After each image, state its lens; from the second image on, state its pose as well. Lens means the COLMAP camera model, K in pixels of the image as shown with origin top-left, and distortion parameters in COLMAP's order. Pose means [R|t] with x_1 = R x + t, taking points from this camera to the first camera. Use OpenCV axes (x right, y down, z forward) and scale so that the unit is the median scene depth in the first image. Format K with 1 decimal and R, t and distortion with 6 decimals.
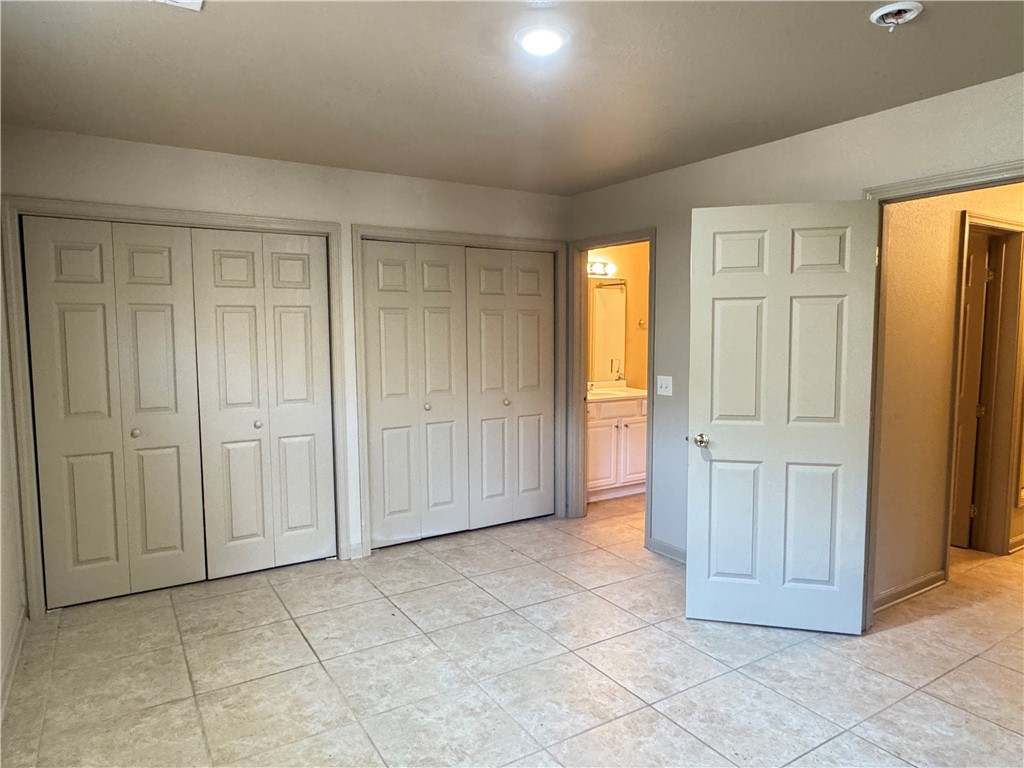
lens RADIAL K [[656.8, 0, 508.8], [0, 656.8, 384.8], [0, 0, 1]] dist [-0.004190, 0.001947]
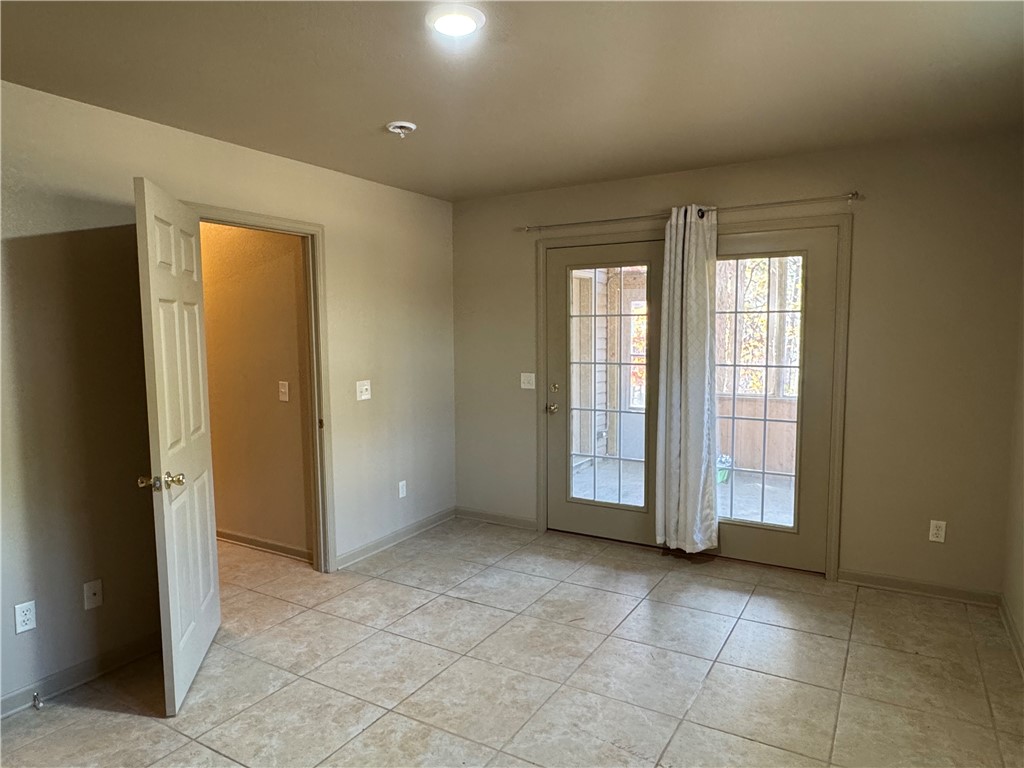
lens RADIAL K [[647.3, 0, 508.5], [0, 647.3, 384.8], [0, 0, 1]] dist [-0.002656, 0.002911]
pose [[-0.455637, -0.066220, 0.887699, -0.570355], [0.091280, 0.988497, 0.120591, -0.083803], [-0.885473, 0.135975, -0.444351, 0.973837]]
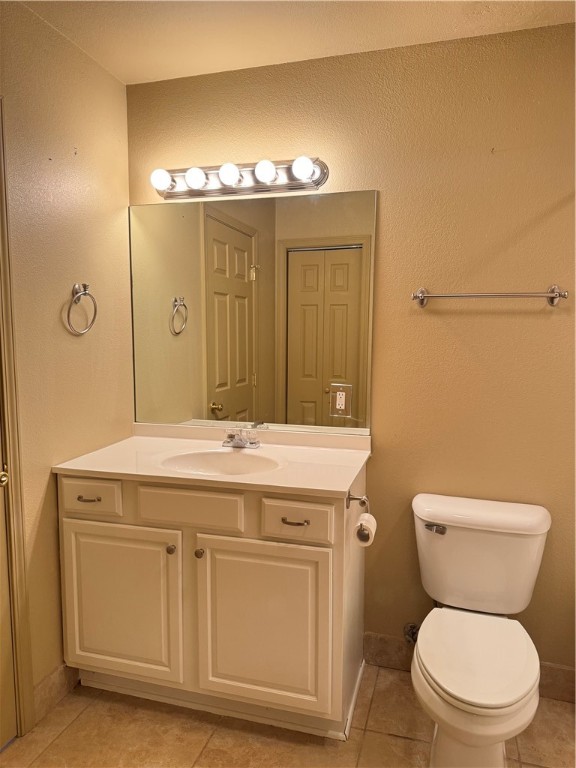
lens RADIAL K [[541.2, 0, 288.9], [0, 541.2, 386.4], [0, 0, 1]] dist [0.077685, -0.095226]
pose [[0.667971, 0.084468, -0.739378, 0.775813], [-0.071649, 0.996222, 0.049081, -0.099912], [0.740730, 0.020191, 0.671499, 1.403056]]
